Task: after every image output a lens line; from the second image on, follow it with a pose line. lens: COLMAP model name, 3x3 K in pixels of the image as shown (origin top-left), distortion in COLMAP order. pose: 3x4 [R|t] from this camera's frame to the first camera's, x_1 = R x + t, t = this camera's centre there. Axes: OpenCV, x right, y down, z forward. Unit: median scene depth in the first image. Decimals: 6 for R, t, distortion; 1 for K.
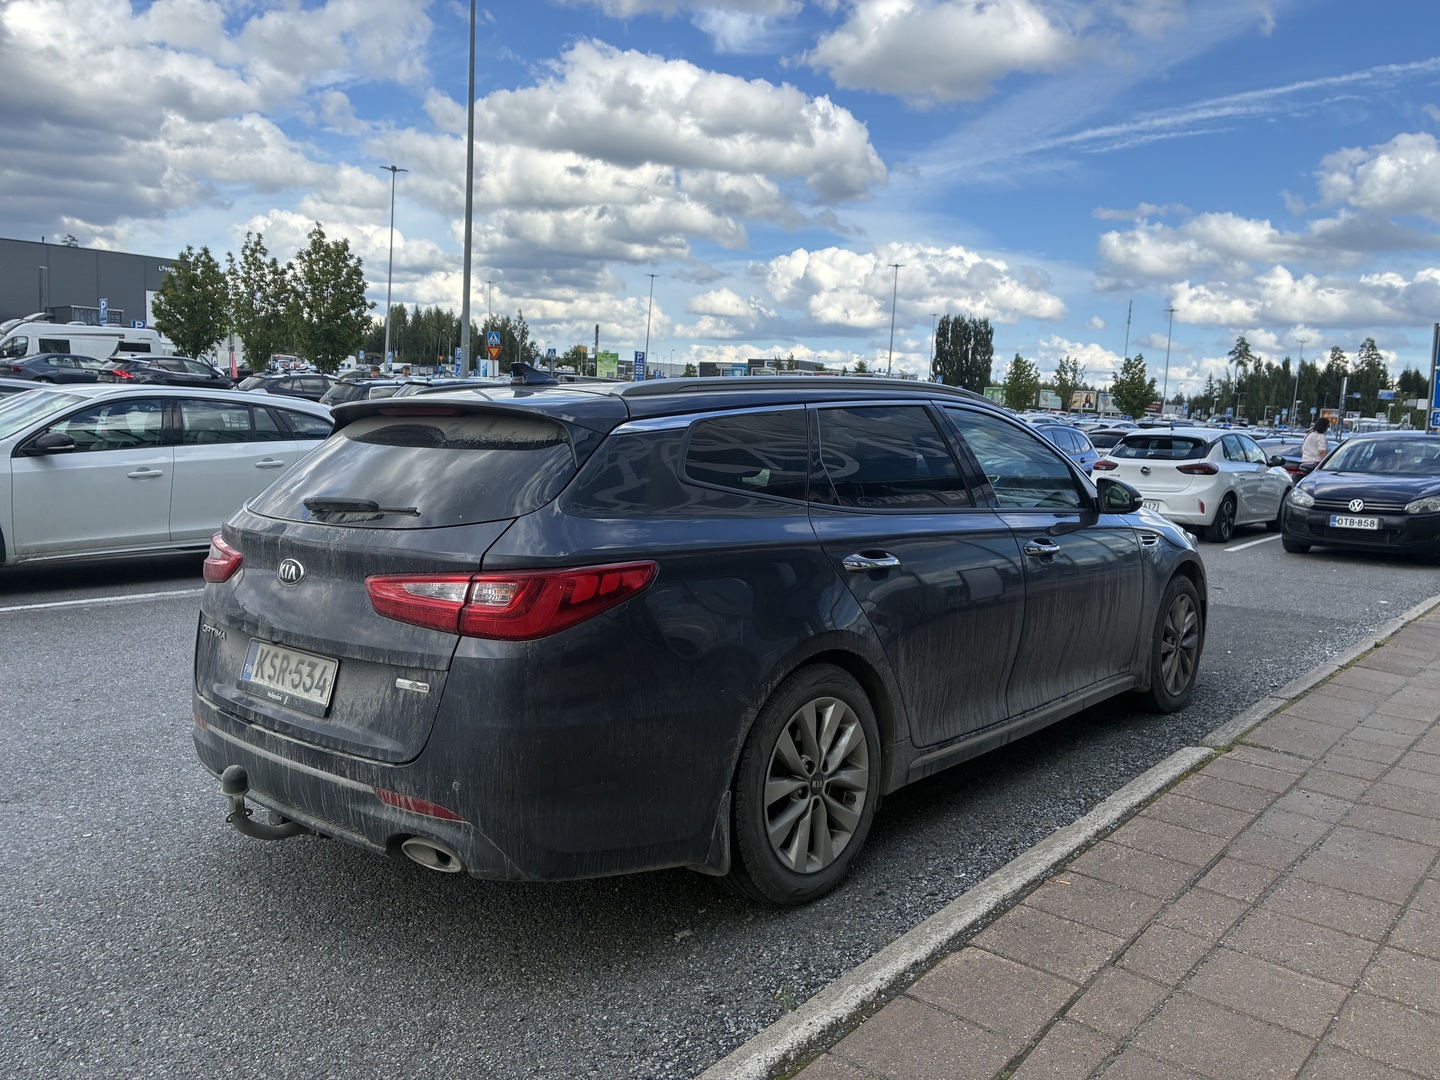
lens RADIAL K [[1089.0, 0, 723.3], [0, 1089.0, 541.1], [0, 0, 1]] dist [-0.010282, -0.006450]
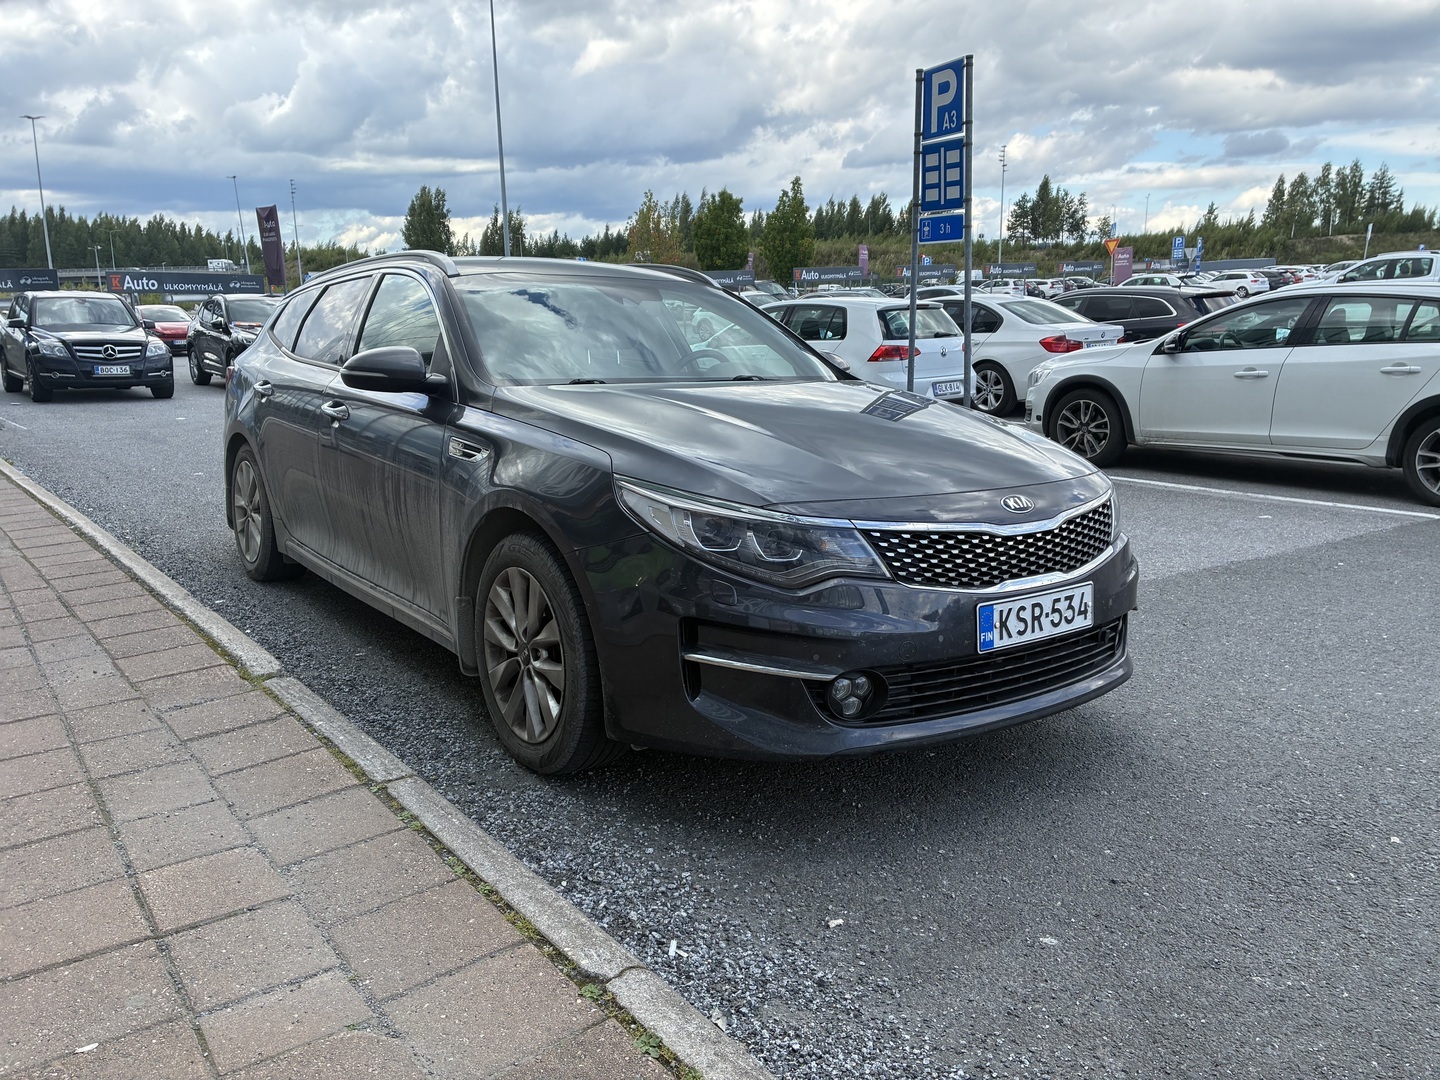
lens RADIAL K [[1089.0, 0, 723.3], [0, 1089.0, 541.1], [0, 0, 1]] dist [-0.010282, -0.006450]
pose [[-0.189140, 0.174252, -0.966366, 0.592548], [-0.102010, 0.975317, 0.195832, -0.060437], [0.976637, 0.135619, -0.166696, 0.735331]]
